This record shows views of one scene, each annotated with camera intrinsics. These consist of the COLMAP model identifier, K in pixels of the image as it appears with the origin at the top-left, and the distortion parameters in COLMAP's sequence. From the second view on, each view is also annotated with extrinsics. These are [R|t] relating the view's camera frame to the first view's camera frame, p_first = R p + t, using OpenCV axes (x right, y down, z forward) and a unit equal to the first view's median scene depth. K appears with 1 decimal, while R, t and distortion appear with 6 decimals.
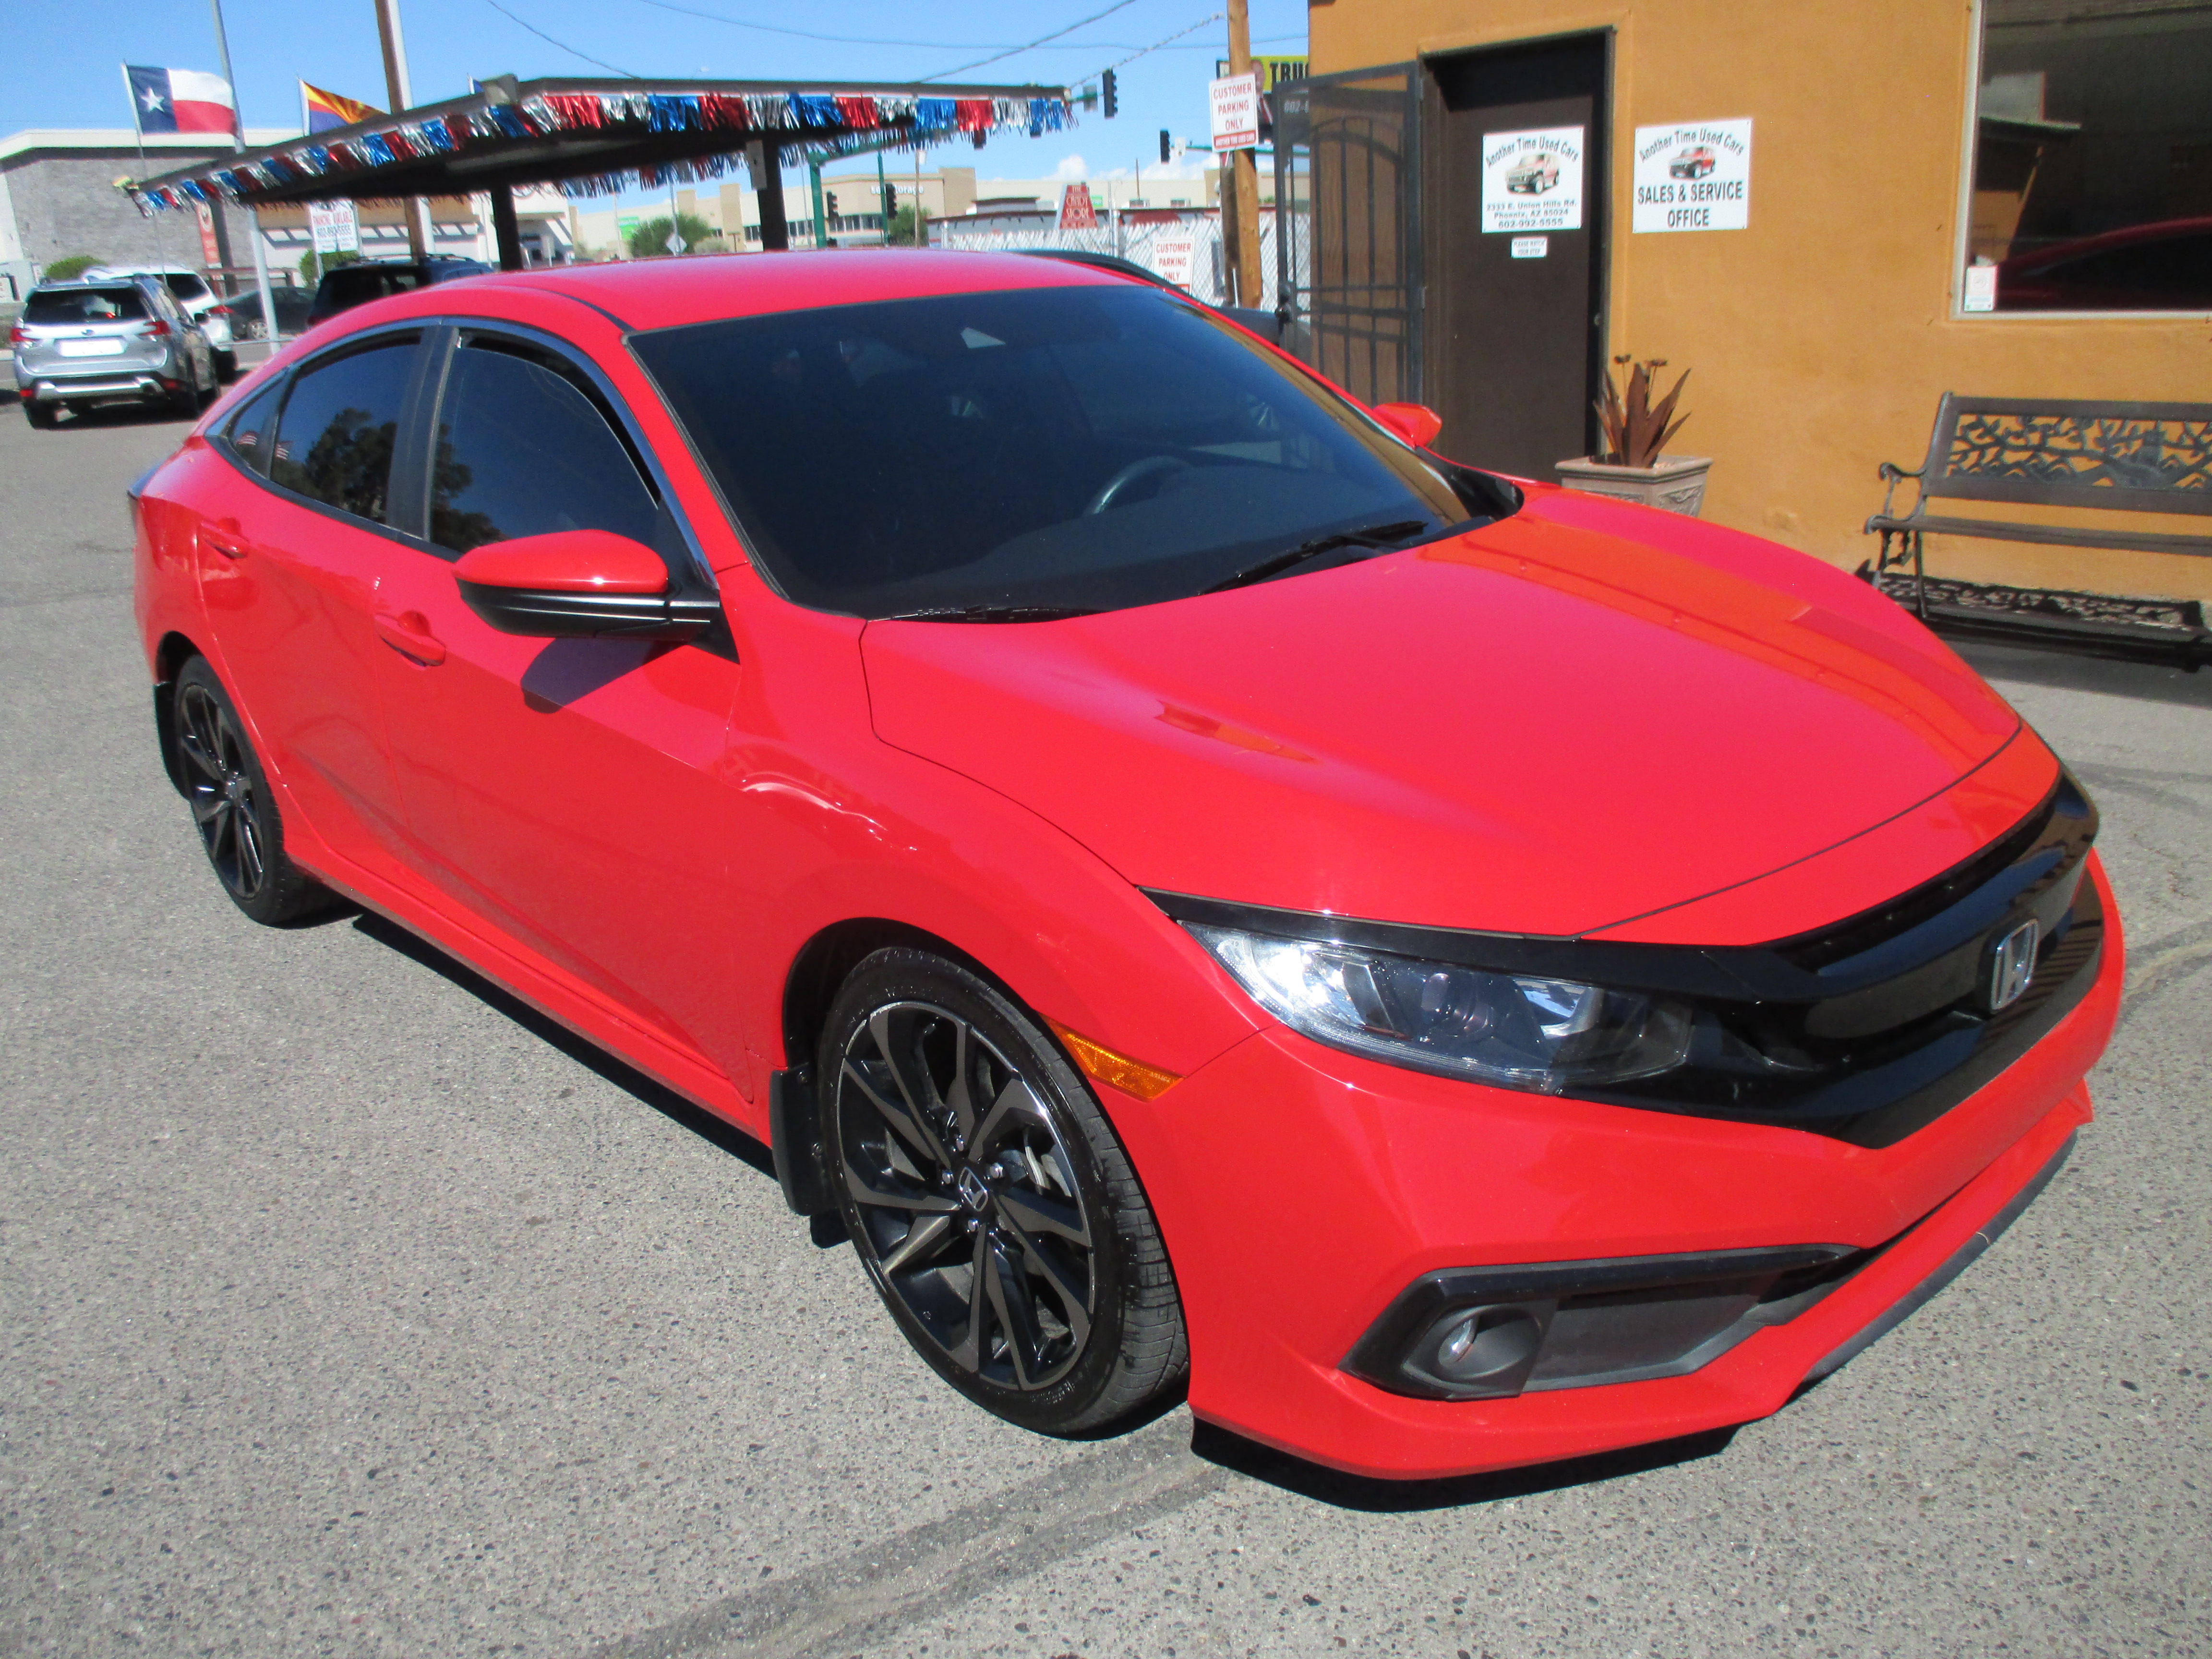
lens RADIAL K [[1821.5, 0, 1114.1], [0, 1821.5, 827.5], [0, 0, 1]] dist [-0.053138, 0.018163]
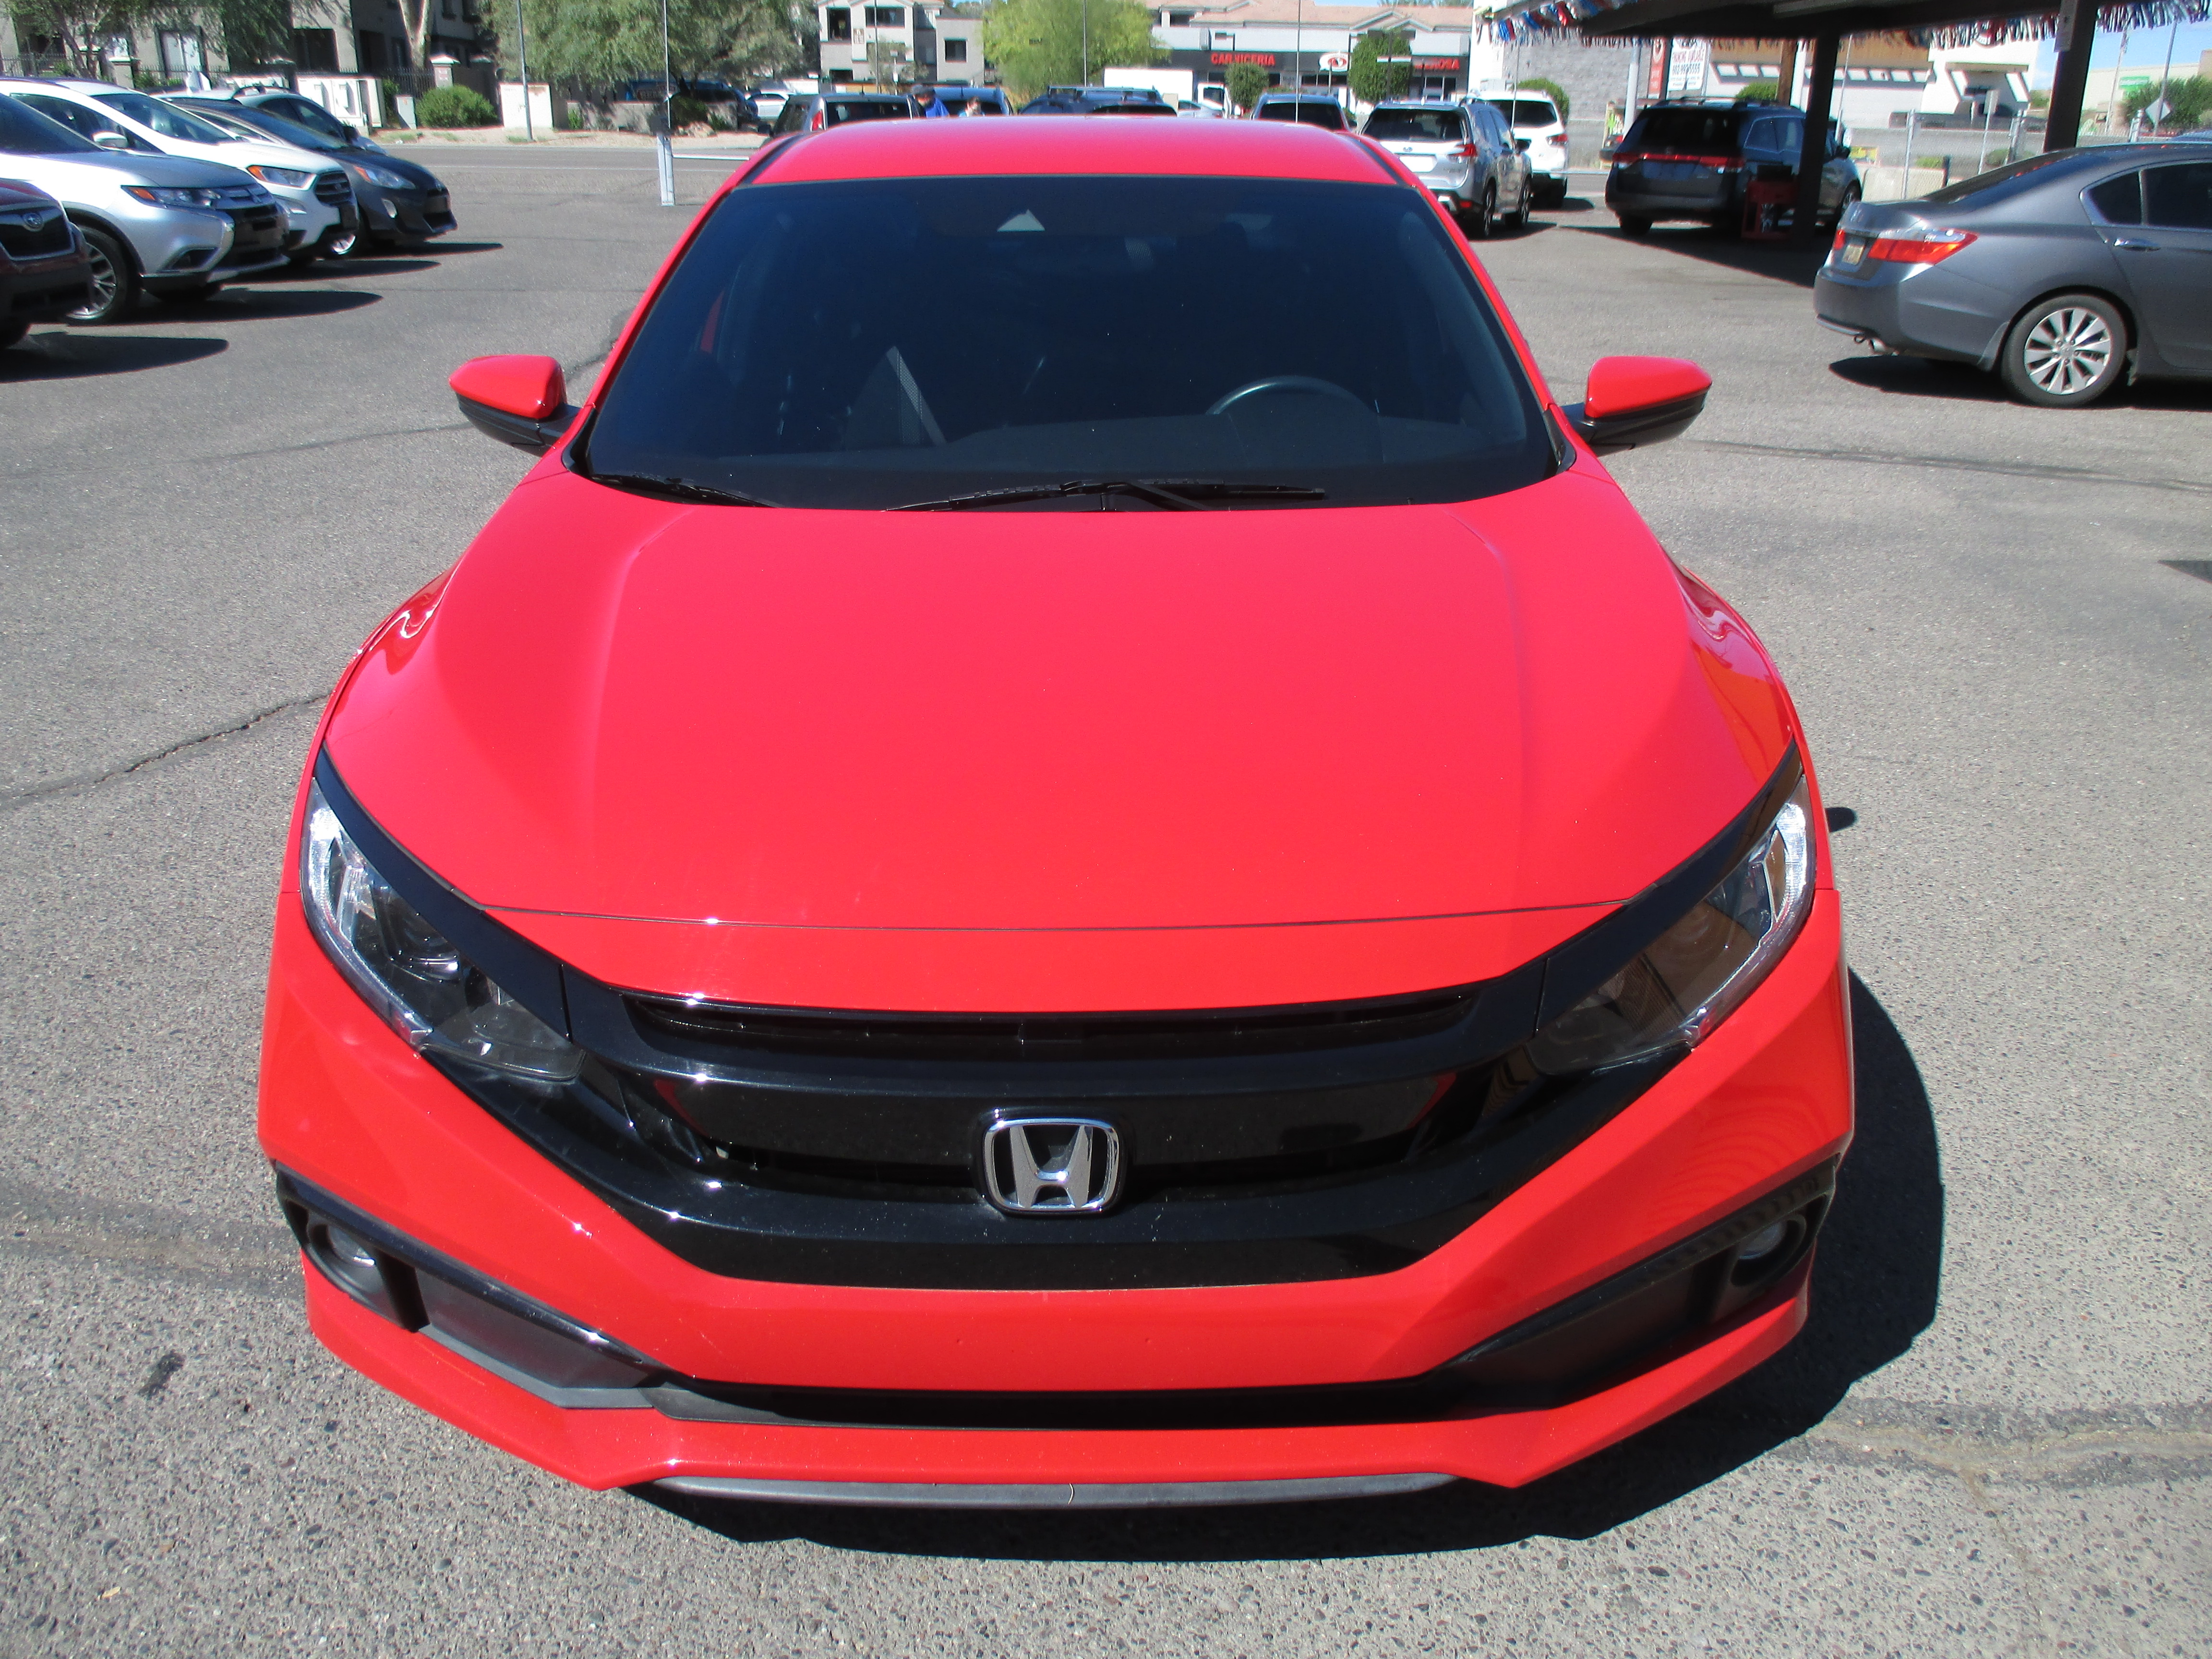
lens RADIAL K [[1821.5, 0, 1114.1], [0, 1821.5, 827.5], [0, 0, 1]] dist [-0.053138, 0.018163]
pose [[0.742455, 0.293831, -0.602017, 0.241267], [-0.245842, 0.955480, 0.163156, -0.049357], [0.623155, 0.026865, 0.781637, 0.106606]]
